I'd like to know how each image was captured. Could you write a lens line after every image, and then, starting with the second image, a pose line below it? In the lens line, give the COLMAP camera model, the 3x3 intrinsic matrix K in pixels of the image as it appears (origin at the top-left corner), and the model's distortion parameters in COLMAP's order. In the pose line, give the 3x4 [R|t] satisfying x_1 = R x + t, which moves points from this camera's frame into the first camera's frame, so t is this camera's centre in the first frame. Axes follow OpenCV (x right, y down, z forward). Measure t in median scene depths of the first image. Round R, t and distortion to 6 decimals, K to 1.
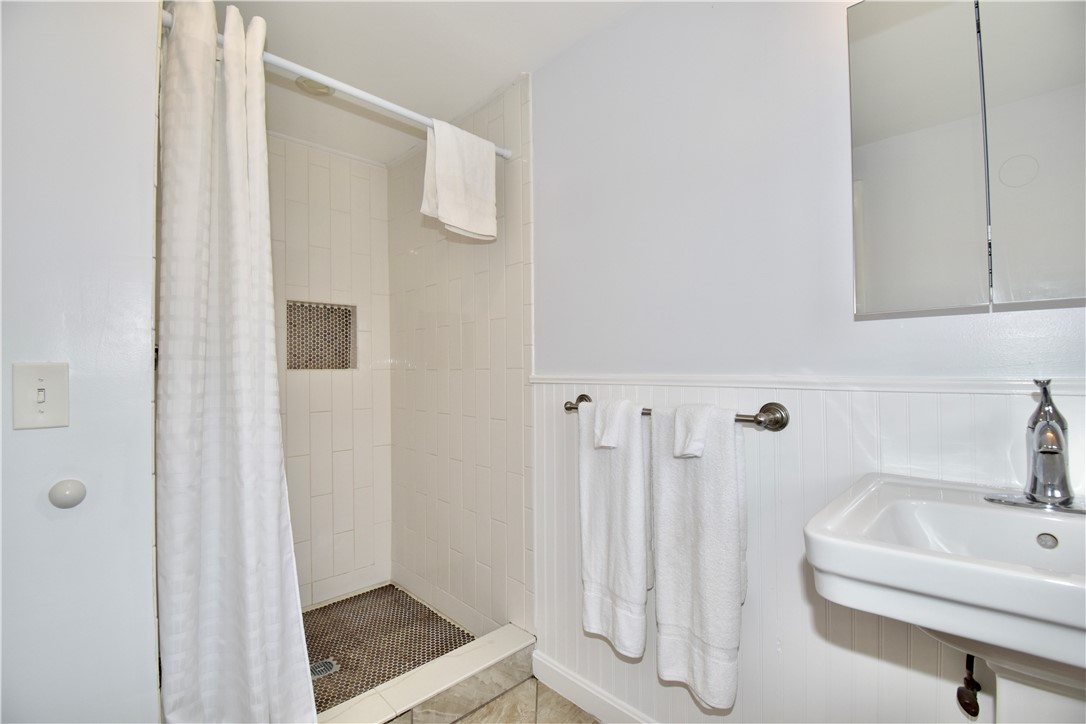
lens RADIAL K [[482.4, 0, 543.0], [0, 482.4, 362.0], [0, 0, 1]] dist [-0.002576, -0.000174]
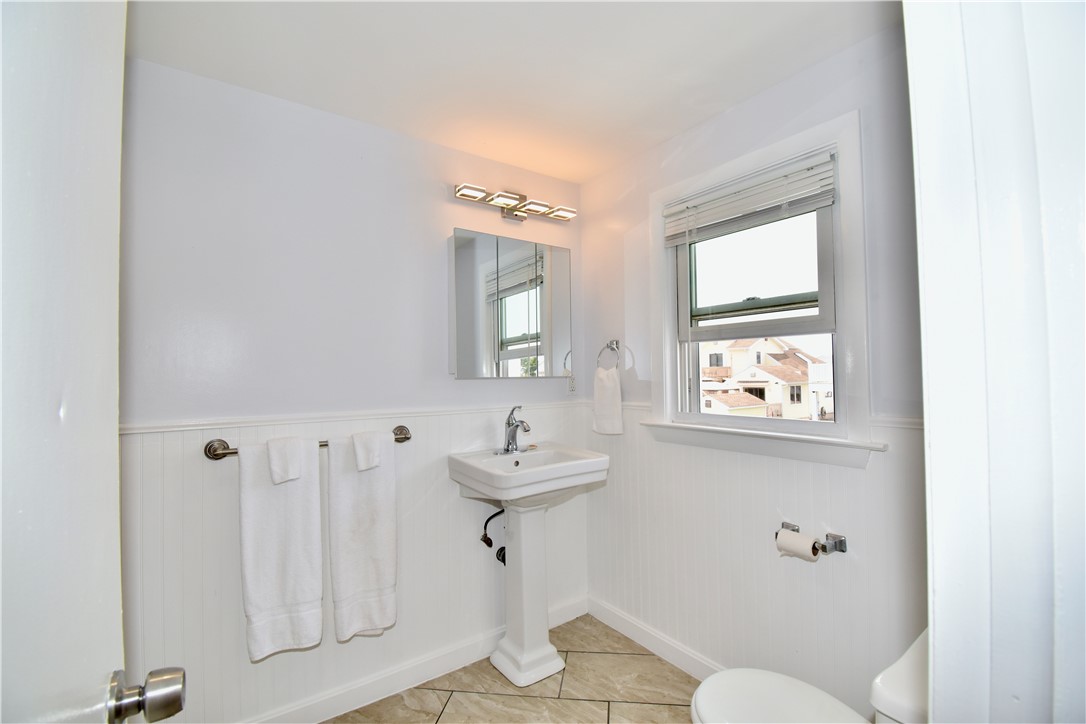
lens RADIAL K [[482.4, 0, 543.0], [0, 482.4, 362.0], [0, 0, 1]] dist [-0.002576, -0.000174]
pose [[0.159388, 0.017665, 0.987058, -0.957369], [-0.007482, 0.999833, -0.016686, -0.095710], [-0.987188, -0.004726, 0.159494, 0.229727]]
